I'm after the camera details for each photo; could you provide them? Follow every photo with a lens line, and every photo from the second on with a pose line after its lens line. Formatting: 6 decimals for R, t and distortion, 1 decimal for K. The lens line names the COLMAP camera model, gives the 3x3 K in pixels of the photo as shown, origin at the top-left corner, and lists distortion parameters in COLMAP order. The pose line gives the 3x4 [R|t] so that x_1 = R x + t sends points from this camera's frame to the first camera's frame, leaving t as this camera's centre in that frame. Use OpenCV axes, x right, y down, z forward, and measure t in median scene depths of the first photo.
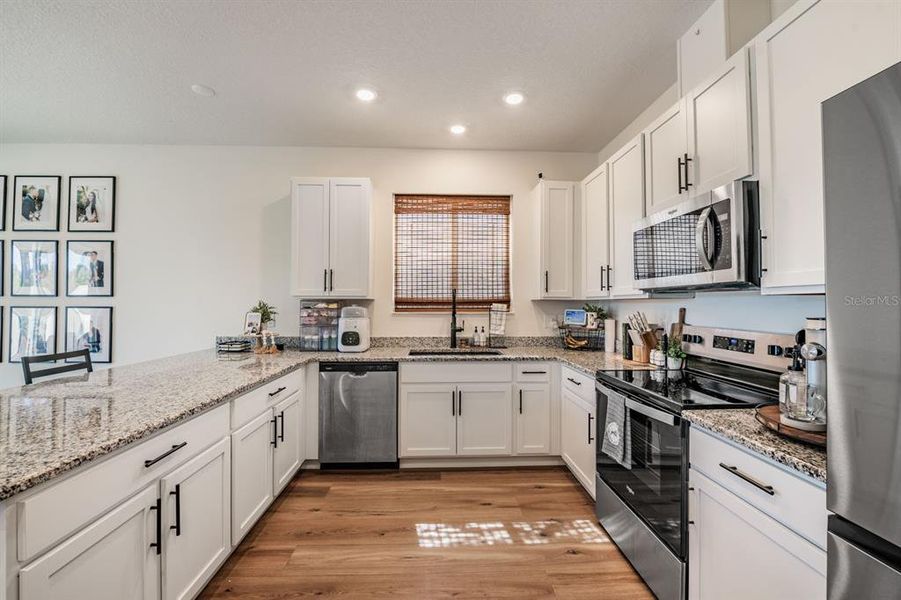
lens RADIAL K [[358.1, 0, 450.9], [0, 358.1, 298.0], [0, 0, 1]] dist [-0.007951, -0.003318]
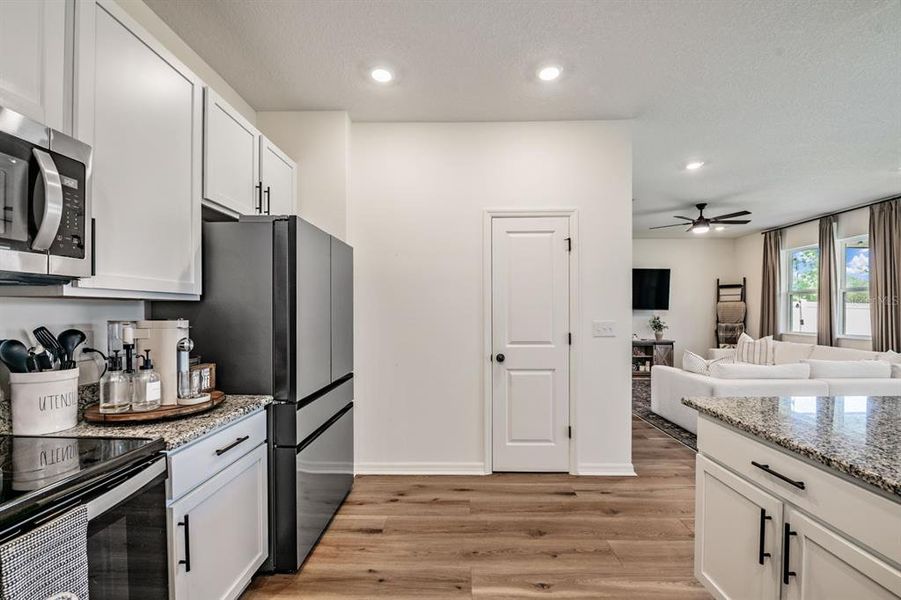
lens RADIAL K [[361.3, 0, 450.7], [0, 361.3, 317.5], [0, 0, 1]] dist [-0.014486, -0.001420]
pose [[-0.997522, -0.002098, 0.070323, -0.014427], [-0.002105, 0.999998, -0.000037, 0.016875], [-0.070323, -0.000185, -0.997524, 0.797471]]
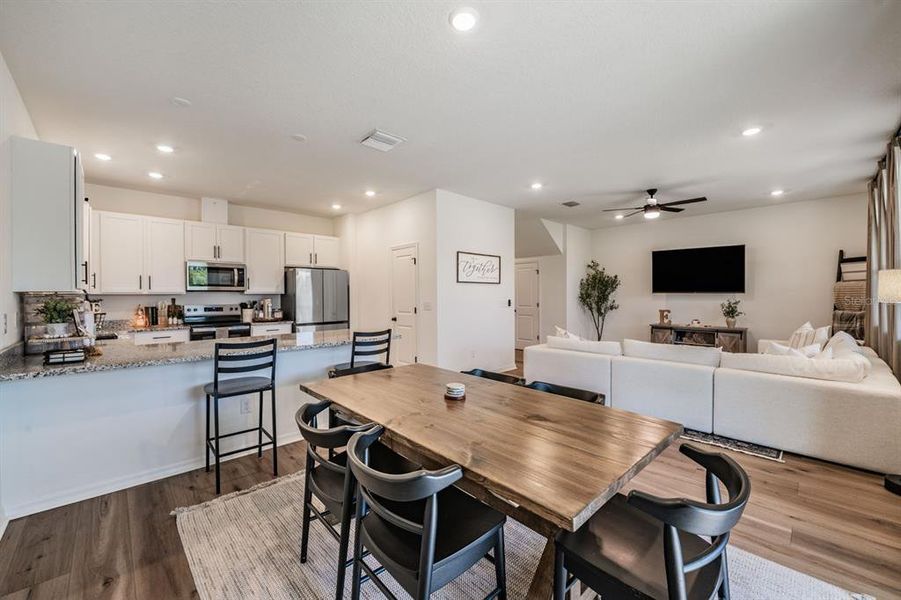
lens RADIAL K [[358.1, 0, 449.8], [0, 358.1, 297.3], [0, 0, 1]] dist [-0.007951, -0.003318]
pose [[-0.658620, -0.003951, 0.752466, -1.677945], [-0.009067, 0.999955, -0.002685, 0.009321], [-0.752422, -0.008591, -0.658626, 0.881899]]
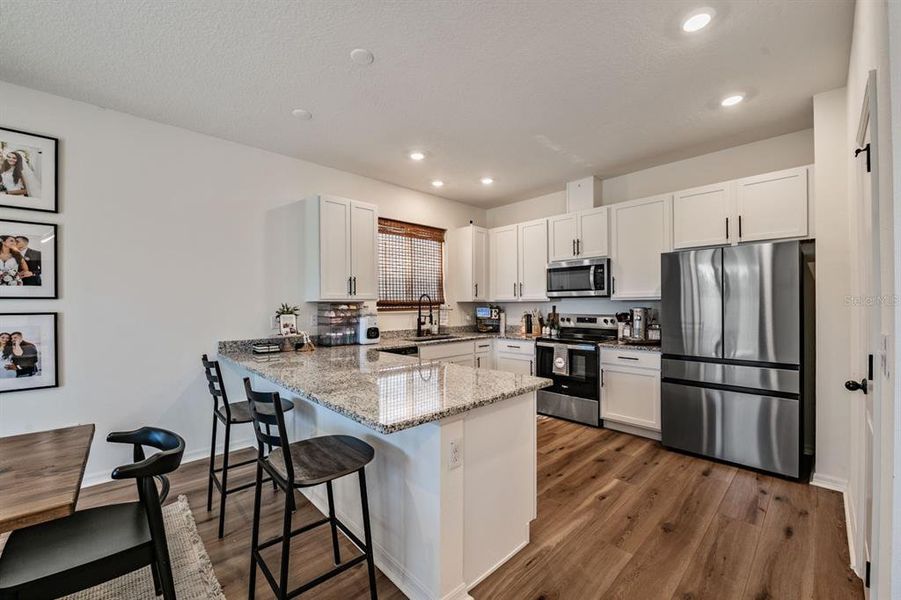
lens RADIAL K [[358.1, 0, 450.9], [0, 358.1, 305.0], [0, 0, 1]] dist [-0.007951, -0.003318]
pose [[0.752408, -0.008412, 0.658643, -0.881575], [-0.002835, 0.999868, 0.016008, -0.005804], [-0.658691, -0.013911, 0.752285, -0.126116]]
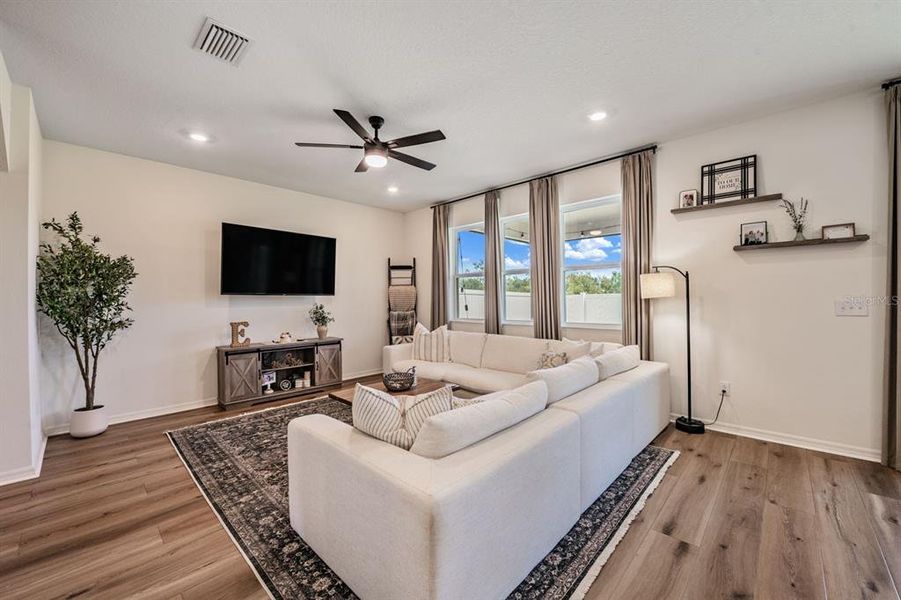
lens RADIAL K [[358.1, 0, 449.3], [0, 358.1, 295.9], [0, 0, 1]] dist [-0.007951, -0.003318]
pose [[-0.719407, -0.001399, -0.694587, -0.494087], [0.019872, 0.999547, -0.022596, 0.016127], [0.694304, -0.030059, -0.719054, -0.070459]]
